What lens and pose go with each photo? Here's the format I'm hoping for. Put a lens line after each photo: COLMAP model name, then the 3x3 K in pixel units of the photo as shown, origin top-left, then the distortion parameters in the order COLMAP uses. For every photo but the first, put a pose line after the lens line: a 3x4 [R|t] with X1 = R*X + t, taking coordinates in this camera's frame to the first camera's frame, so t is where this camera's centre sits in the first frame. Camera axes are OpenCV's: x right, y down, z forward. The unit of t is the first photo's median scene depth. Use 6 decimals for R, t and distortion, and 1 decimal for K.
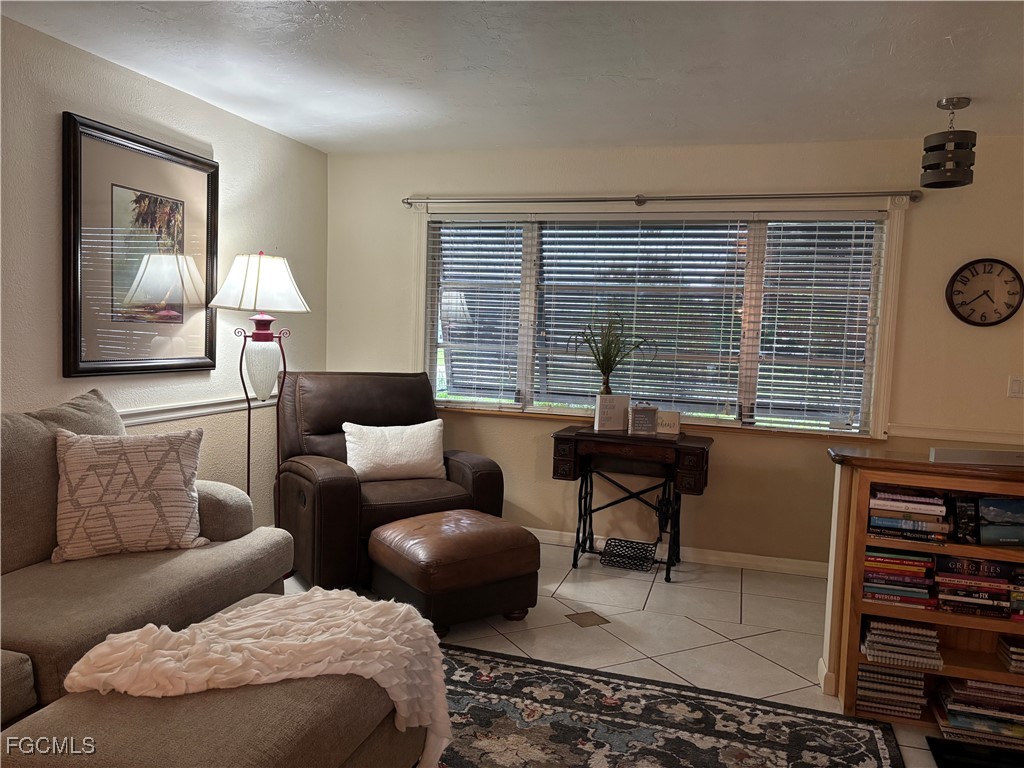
lens RADIAL K [[774.8, 0, 513.8], [0, 774.8, 387.1], [0, 0, 1]] dist [0.058174, -0.027119]
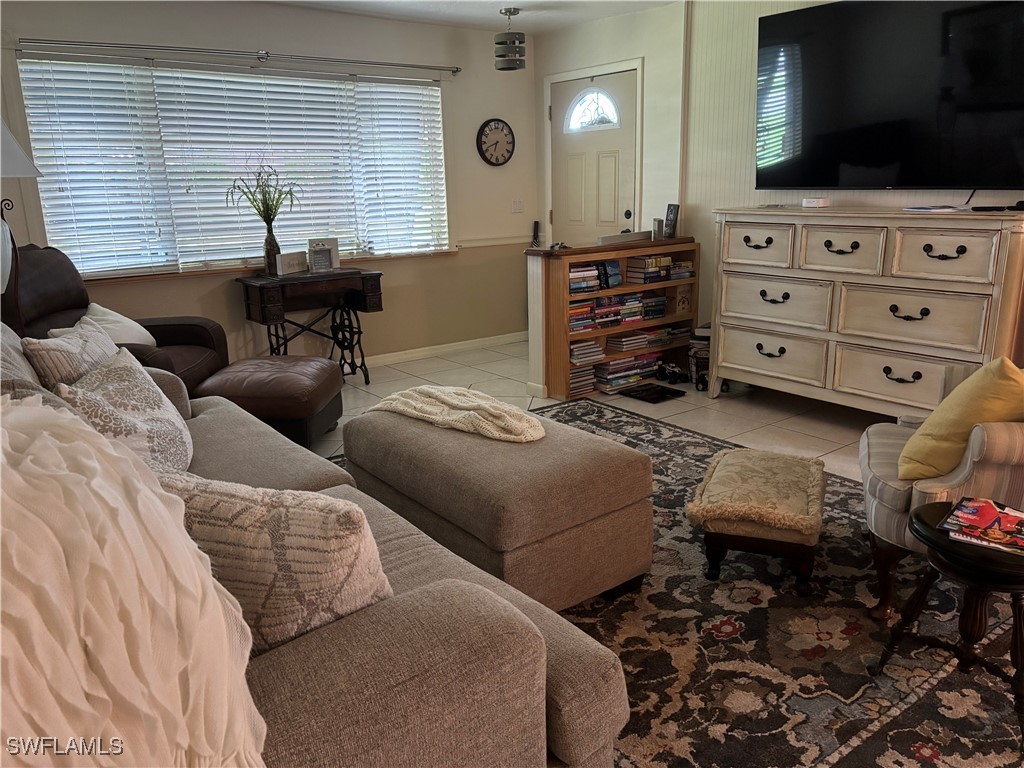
lens RADIAL K [[774.8, 0, 512.7], [0, 774.8, 381.7], [0, 0, 1]] dist [0.058174, -0.027119]
pose [[0.605668, -0.251968, 0.754771, -0.952203], [0.109589, 0.965916, 0.234515, -0.037284], [-0.788135, -0.059324, 0.612637, 0.059715]]
